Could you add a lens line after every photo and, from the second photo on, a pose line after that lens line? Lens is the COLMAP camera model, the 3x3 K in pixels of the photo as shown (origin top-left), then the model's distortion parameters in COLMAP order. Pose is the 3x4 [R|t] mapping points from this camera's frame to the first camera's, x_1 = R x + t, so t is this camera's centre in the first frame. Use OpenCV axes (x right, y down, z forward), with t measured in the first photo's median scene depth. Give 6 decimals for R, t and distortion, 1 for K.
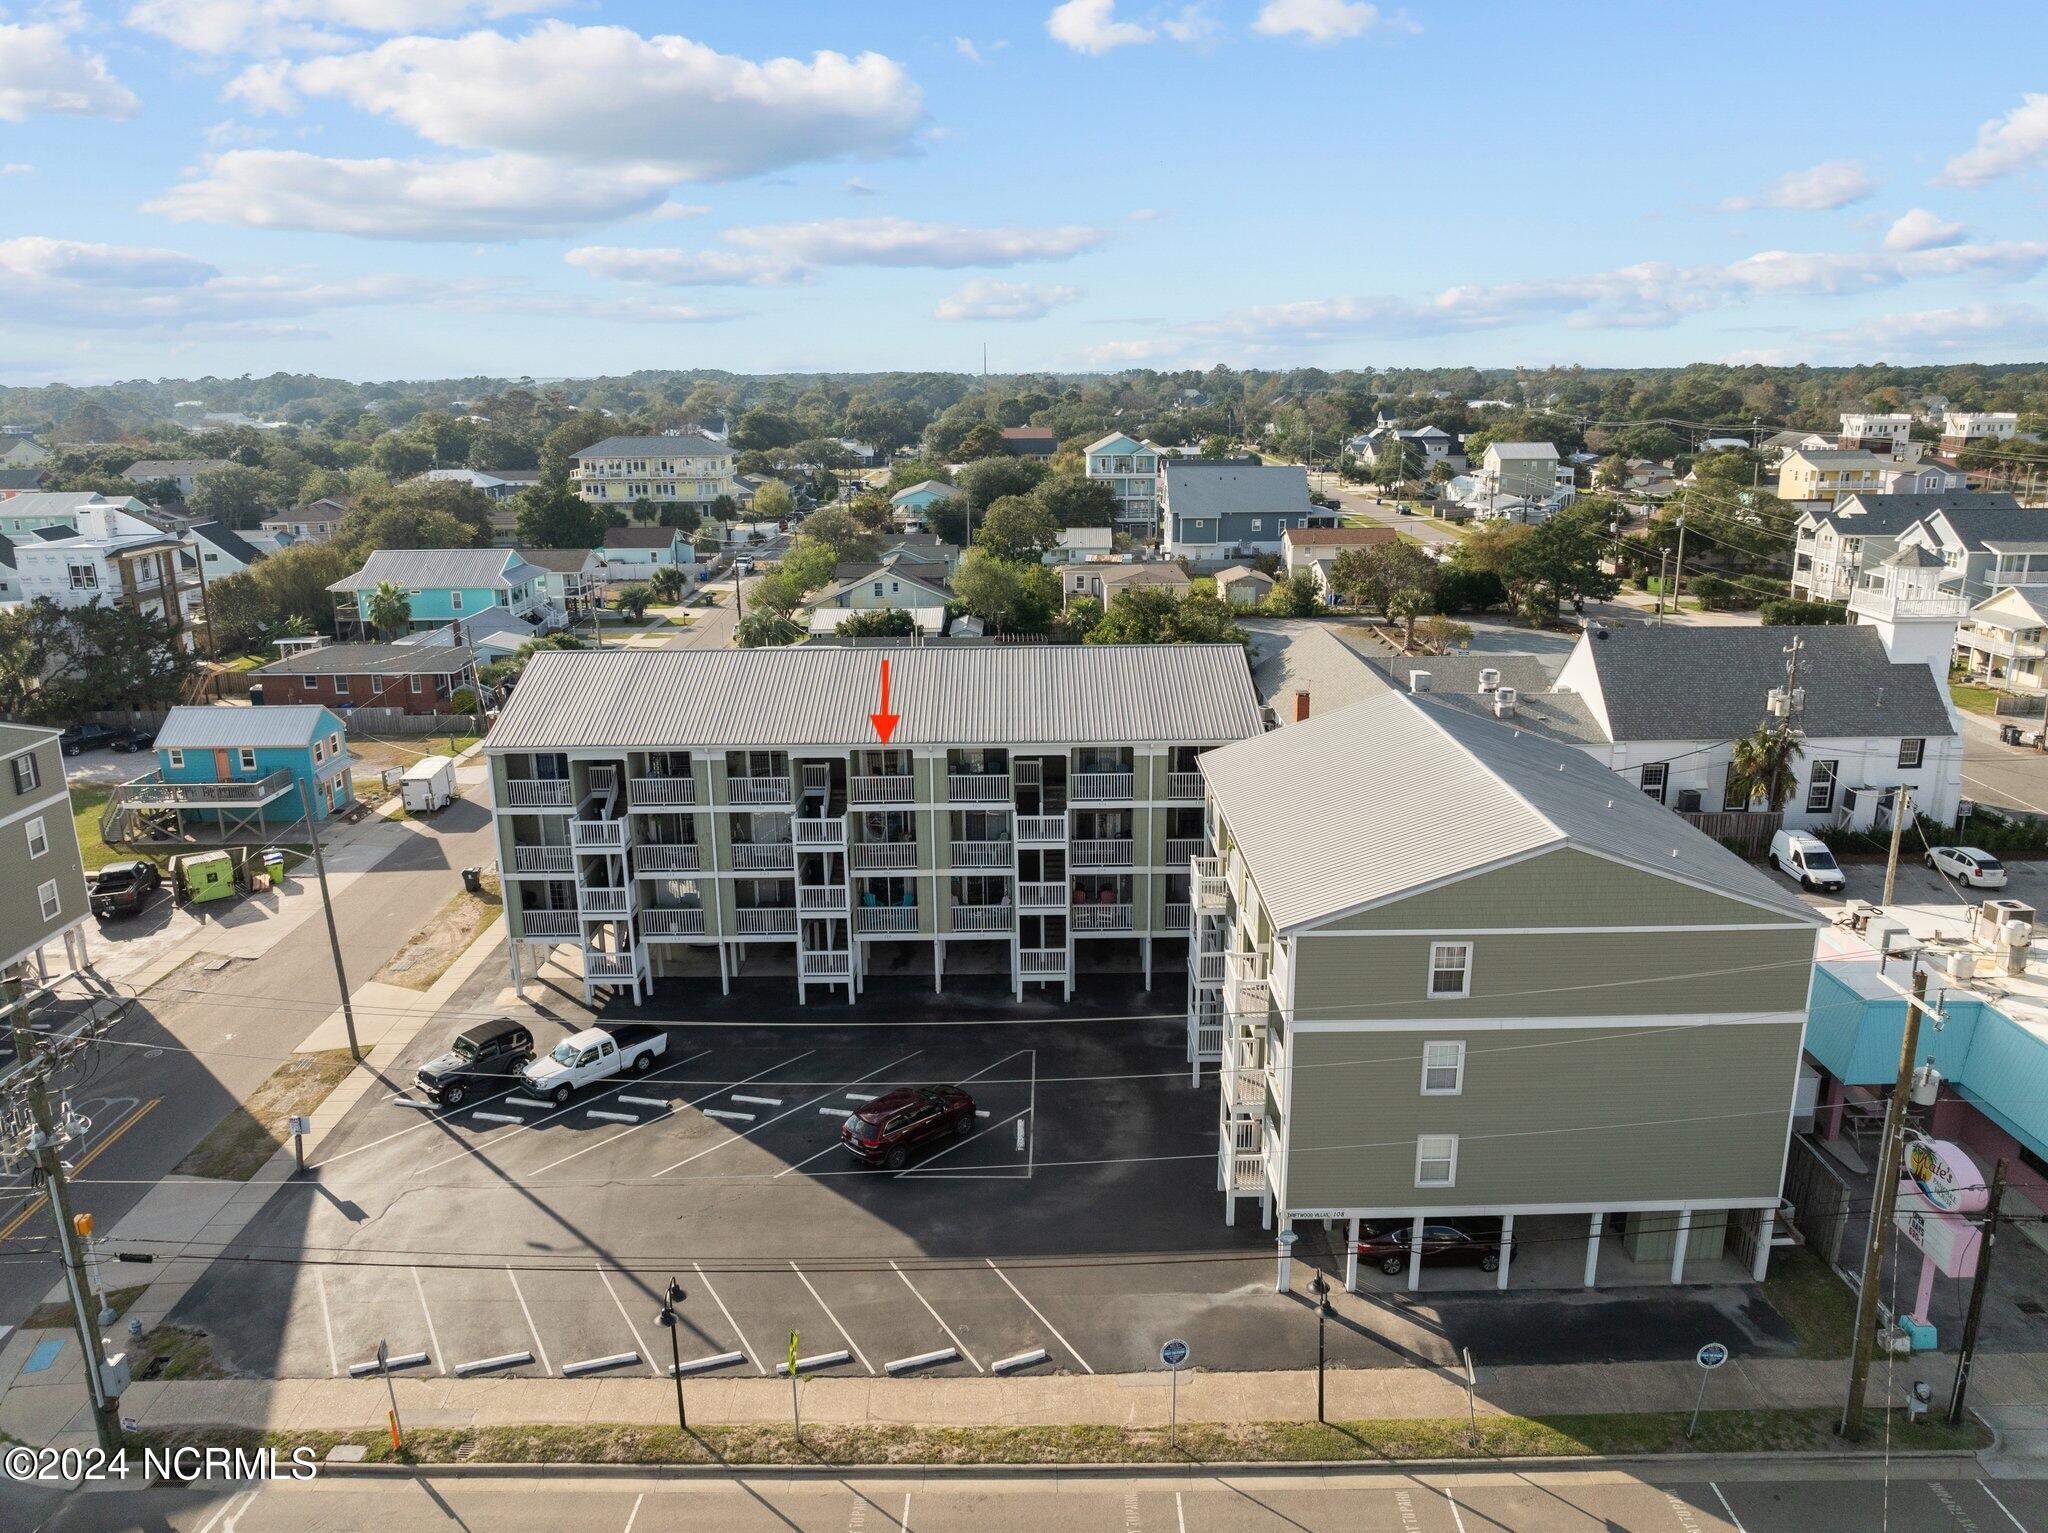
lens RADIAL K [[1450.2, 0, 1024.0], [0, 1450.2, 766.5], [0, 0, 1]] dist [-0.056570, 0.027551]
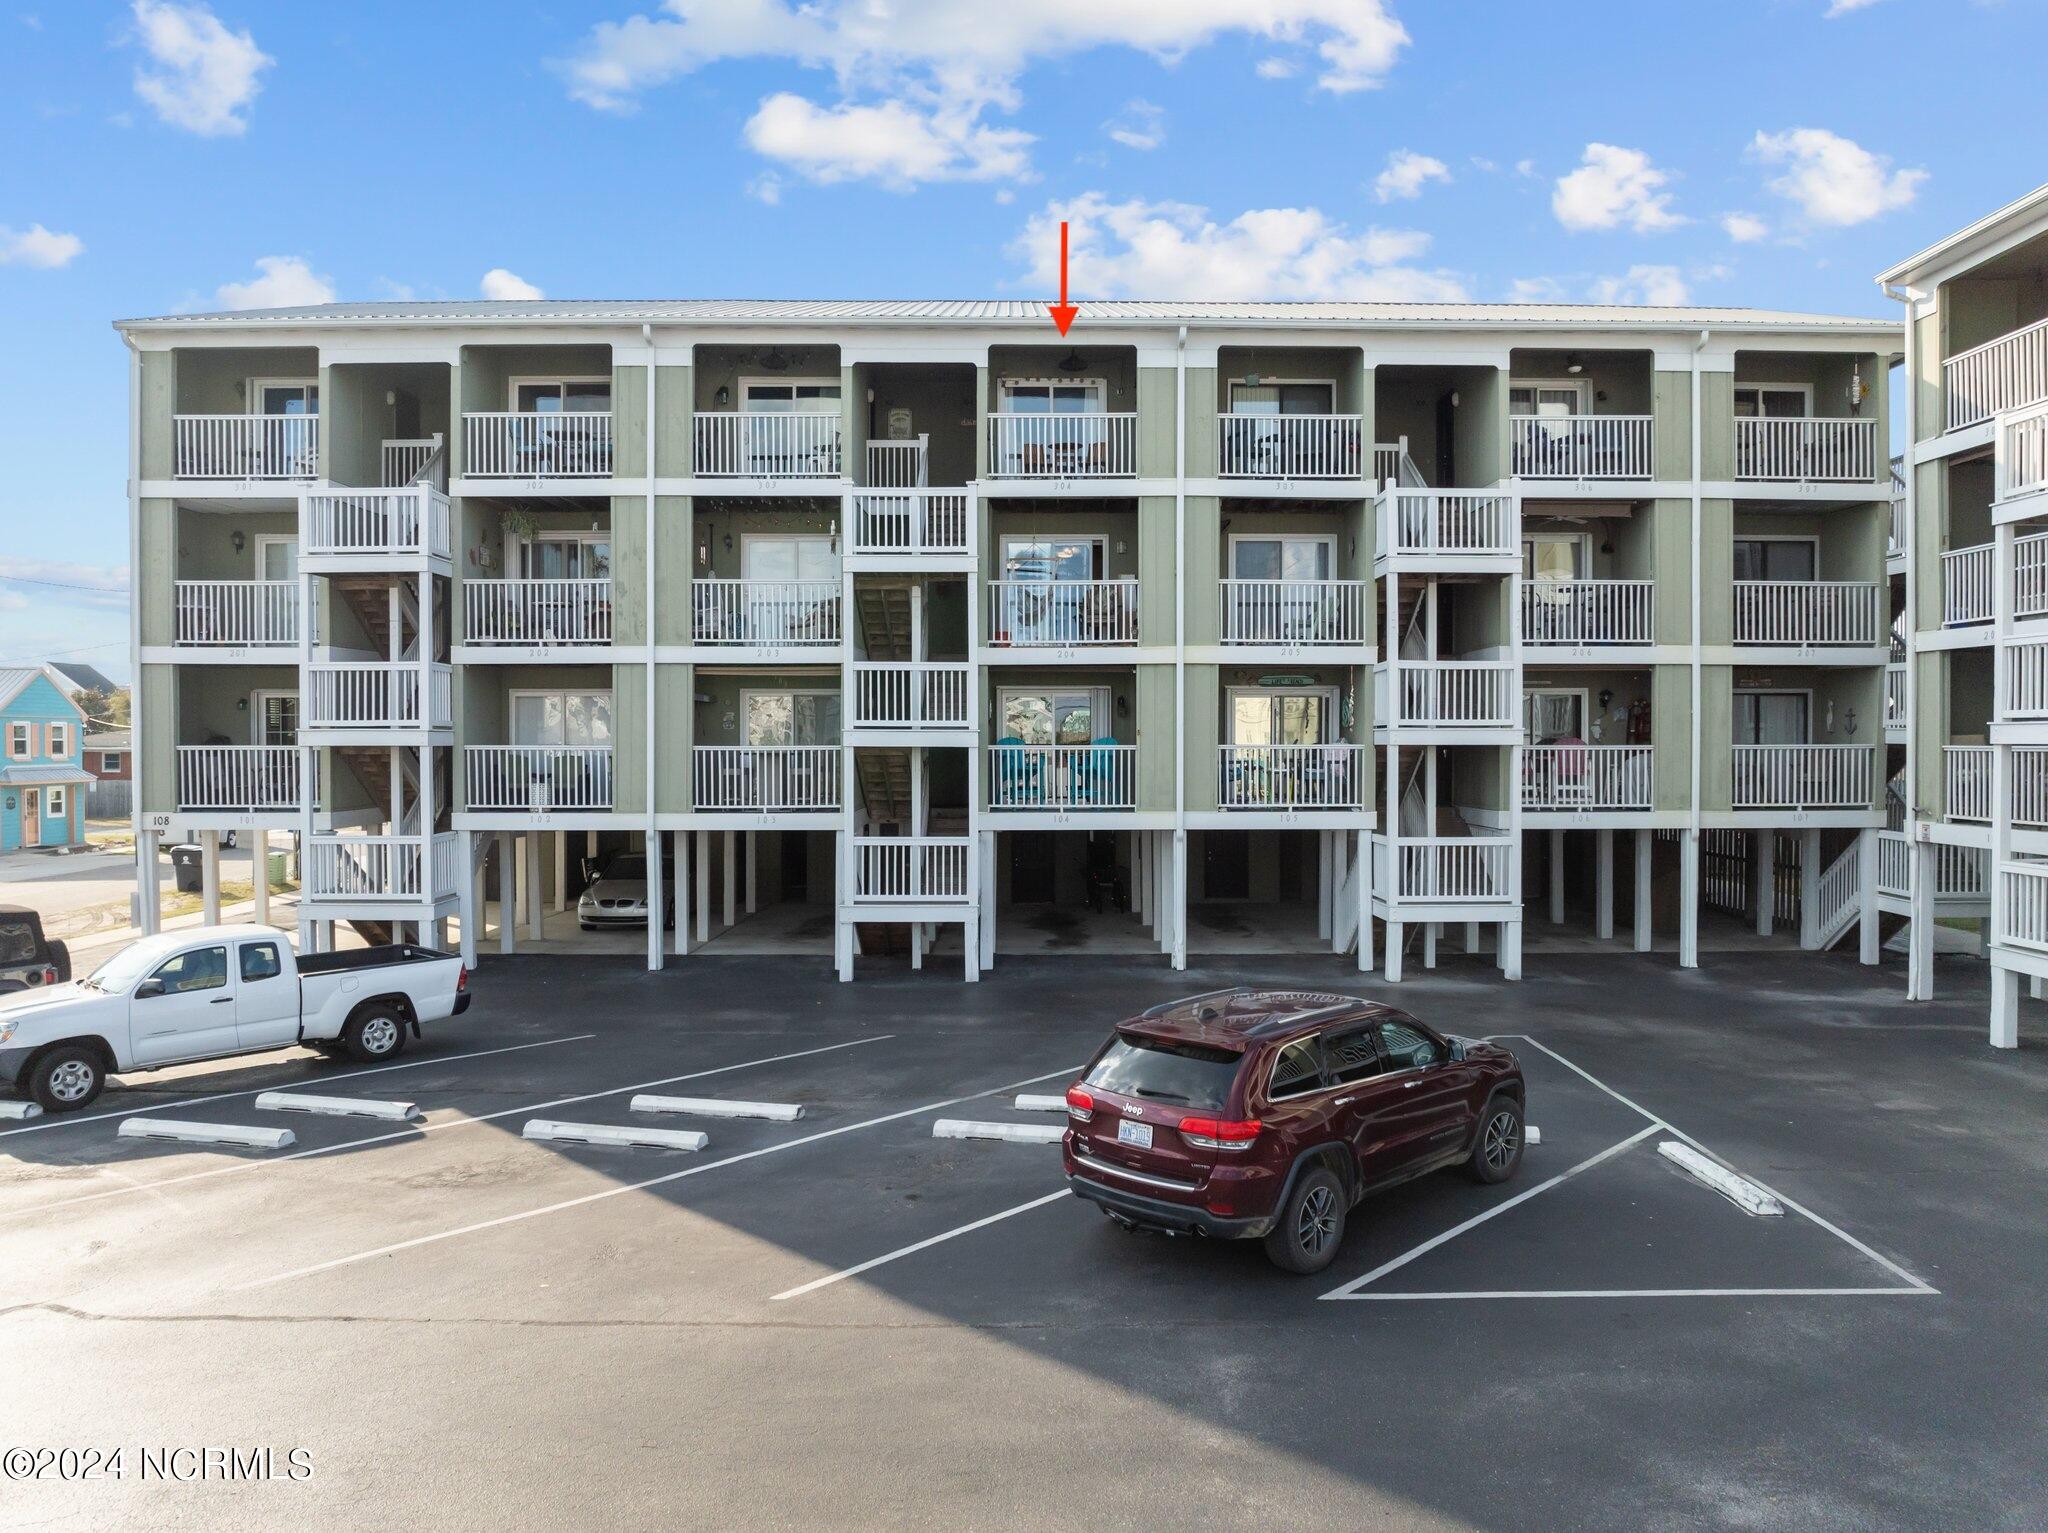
lens RADIAL K [[1450.2, 0, 1024.0], [0, 1450.2, 766.5], [0, 0, 1]] dist [-0.056570, 0.027551]
pose [[0.999942, 0.009402, 0.005285, -0.108483], [-0.007811, 0.969144, -0.246370, 0.206858], [-0.007438, 0.246314, 0.969162, 0.609200]]
